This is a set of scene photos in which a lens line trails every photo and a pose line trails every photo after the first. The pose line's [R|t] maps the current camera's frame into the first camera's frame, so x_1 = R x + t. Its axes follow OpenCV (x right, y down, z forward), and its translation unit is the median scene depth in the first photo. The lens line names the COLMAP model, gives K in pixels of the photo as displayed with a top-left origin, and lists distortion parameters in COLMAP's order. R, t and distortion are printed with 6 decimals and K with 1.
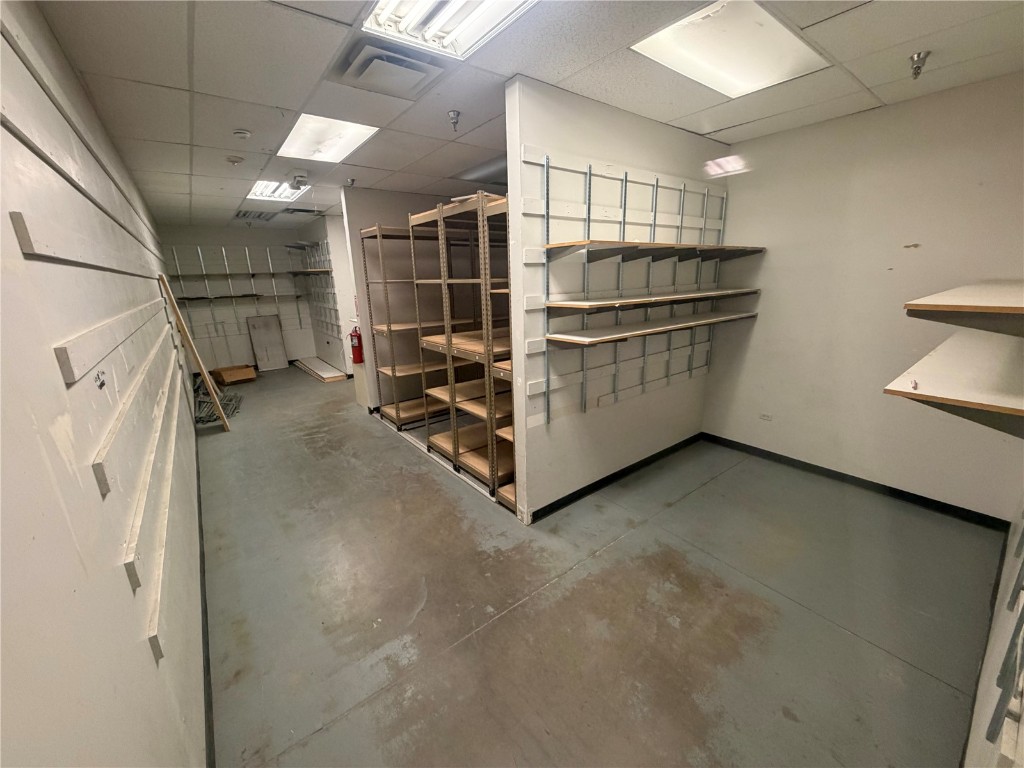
lens RADIAL K [[405.1, 0, 510.2], [0, 405.1, 385.0], [0, 0, 1]] dist [-0.001255, 0.000342]
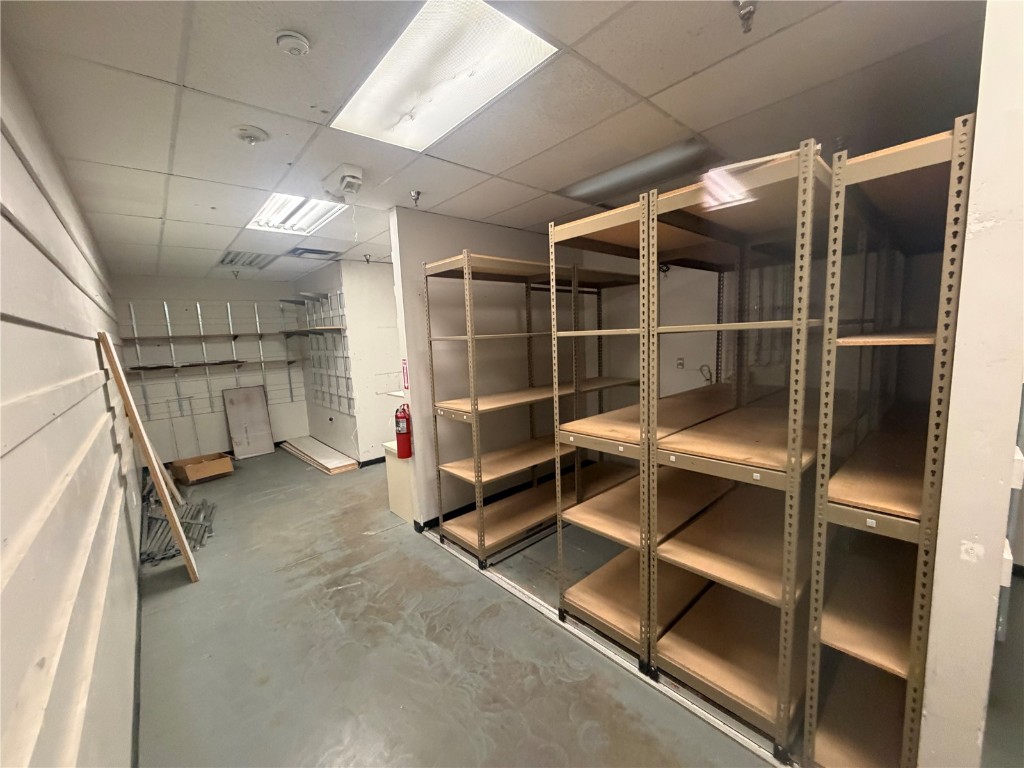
lens RADIAL K [[405.1, 0, 510.2], [0, 405.1, 385.0], [0, 0, 1]] dist [-0.001255, 0.000342]
pose [[0.997047, -0.027507, 0.071692, -0.354020], [0.037531, 0.989090, -0.142454, -0.101478], [-0.066992, 0.144724, 0.987202, 0.440857]]
